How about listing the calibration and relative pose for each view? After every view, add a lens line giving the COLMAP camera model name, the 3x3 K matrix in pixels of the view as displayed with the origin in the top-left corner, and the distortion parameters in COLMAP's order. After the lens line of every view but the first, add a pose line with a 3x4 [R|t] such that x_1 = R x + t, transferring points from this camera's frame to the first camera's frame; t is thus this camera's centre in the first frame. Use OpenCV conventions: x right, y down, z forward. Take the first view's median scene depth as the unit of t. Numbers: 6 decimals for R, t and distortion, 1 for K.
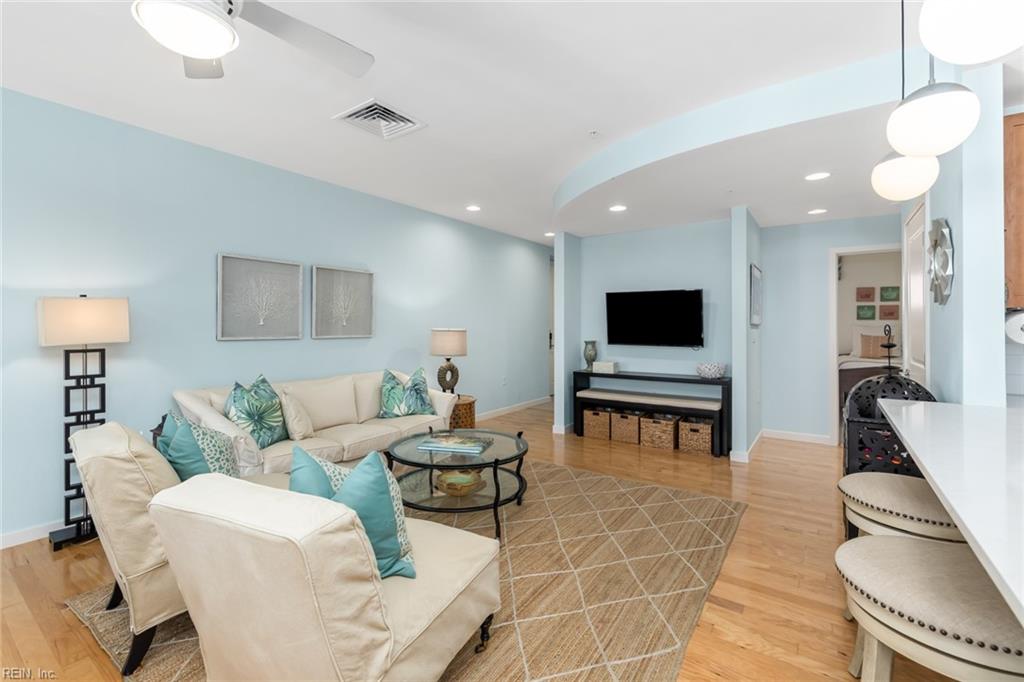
lens RADIAL K [[446.5, 0, 508.0], [0, 446.5, 327.6], [0, 0, 1]] dist [0.001395, 0.000433]
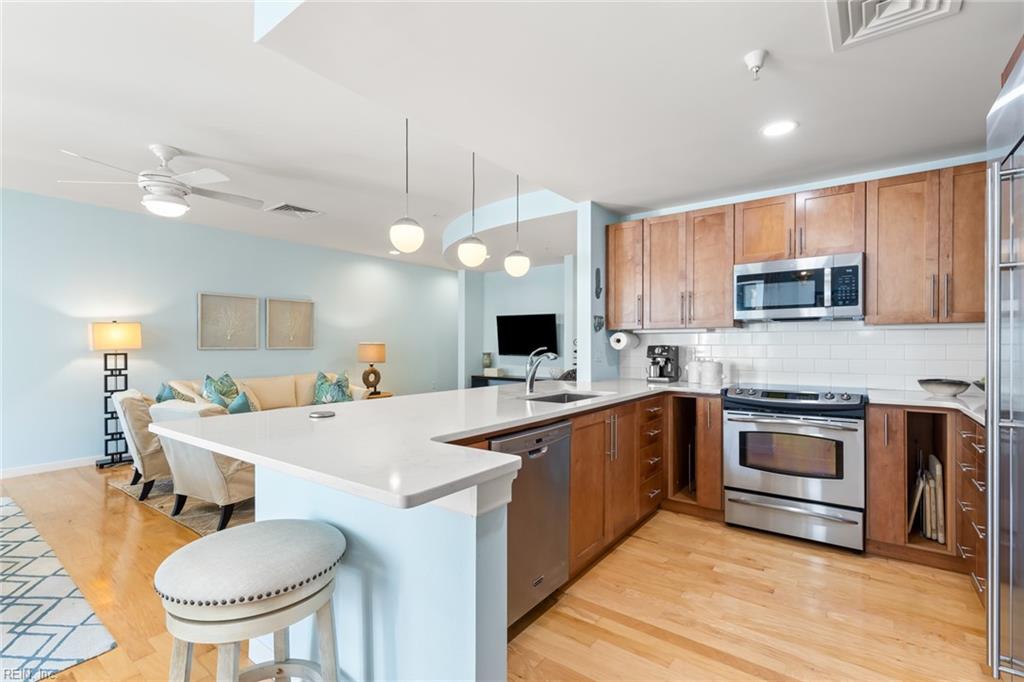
lens RADIAL K [[460.8, 0, 511.5], [0, 460.8, 347.6], [0, 0, 1]] dist [0.001361, 0.000125]
pose [[0.999645, 0.002139, -0.026571, 0.389775], [-0.001963, 0.999976, 0.006674, 0.008793], [0.026584, -0.006619, 0.999625, -0.460498]]
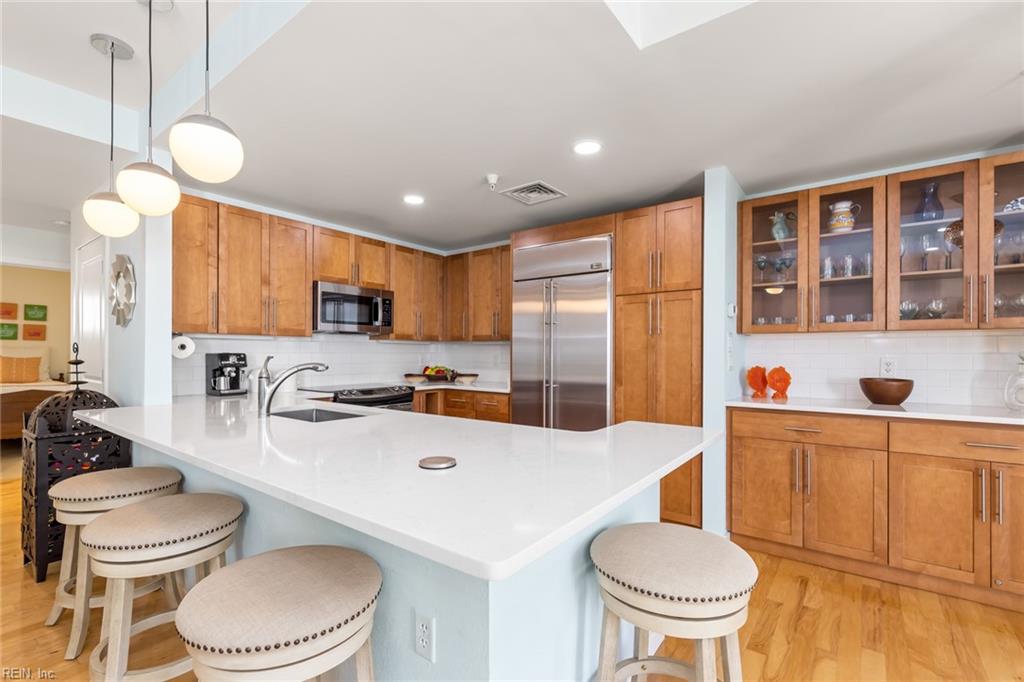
lens RADIAL K [[455.1, 0, 514.0], [0, 455.1, 352.5], [0, 0, 1]] dist [0.000020, 0.000180]
pose [[0.029860, 0.003343, 0.999548, -0.121831], [-0.006544, 0.999974, -0.003149, 0.008184], [-0.999533, -0.006447, 0.029882, -0.045230]]
